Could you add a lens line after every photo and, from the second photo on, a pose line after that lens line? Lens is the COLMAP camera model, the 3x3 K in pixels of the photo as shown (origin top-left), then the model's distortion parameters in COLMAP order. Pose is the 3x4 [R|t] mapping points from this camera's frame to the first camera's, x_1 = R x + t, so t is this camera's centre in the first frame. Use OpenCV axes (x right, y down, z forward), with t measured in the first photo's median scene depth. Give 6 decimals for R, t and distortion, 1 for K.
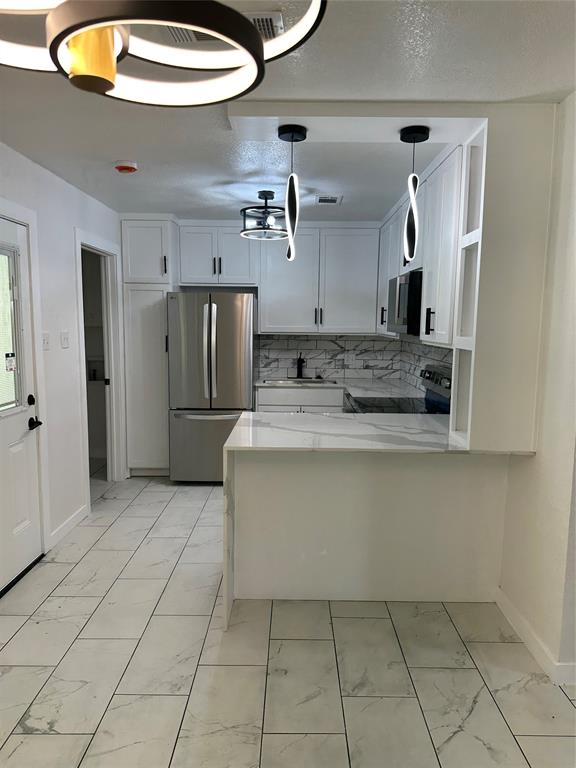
lens RADIAL K [[536.2, 0, 284.6], [0, 536.2, 386.1], [0, 0, 1]] dist [0.097881, -0.151878]
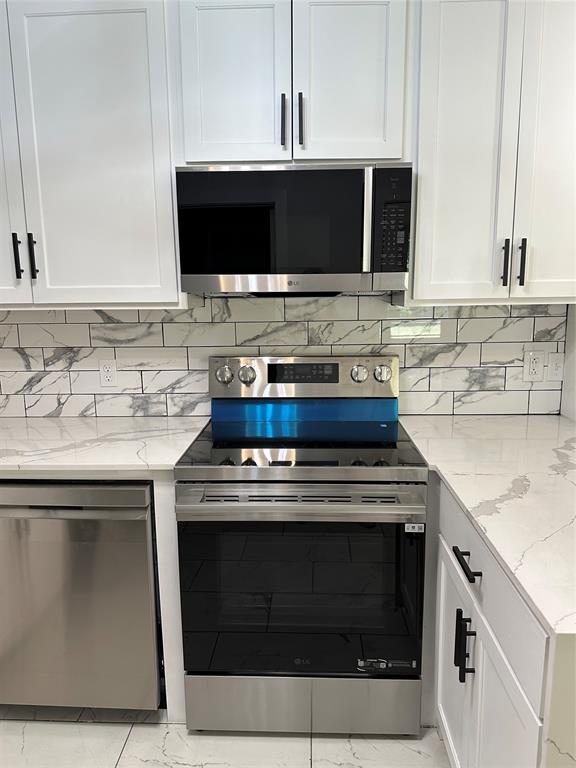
lens RADIAL K [[536.2, 0, 284.6], [0, 536.2, 386.1], [0, 0, 1]] dist [0.097881, -0.151878]
pose [[0.036644, -0.183472, 0.982342, -0.221512], [0.134224, 0.974998, 0.177094, -0.086362], [-0.990273, 0.125365, 0.060354, 0.829078]]
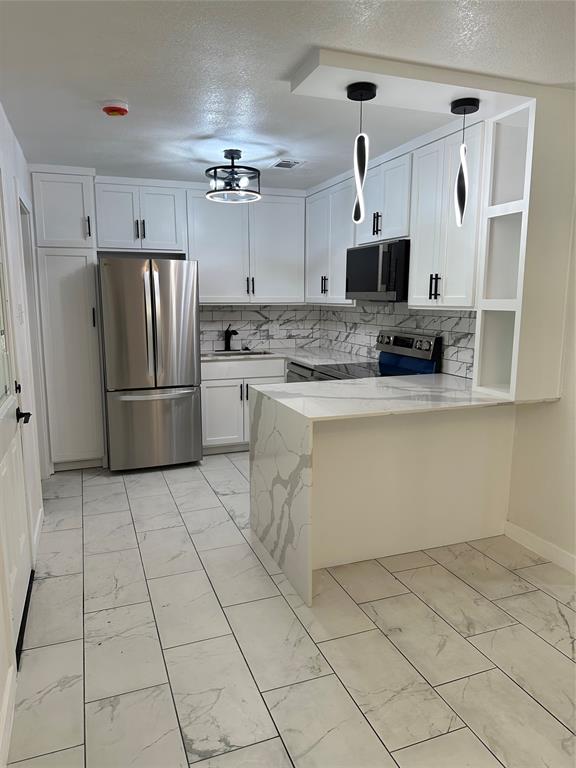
lens RADIAL K [[536.2, 0, 284.6], [0, 536.2, 386.1], [0, 0, 1]] dist [0.097881, -0.151878]
pose [[0.935898, -0.070457, 0.345152, -0.260976], [0.053899, 0.996898, 0.057351, -0.001476], [-0.348123, -0.035071, 0.936793, 0.064895]]
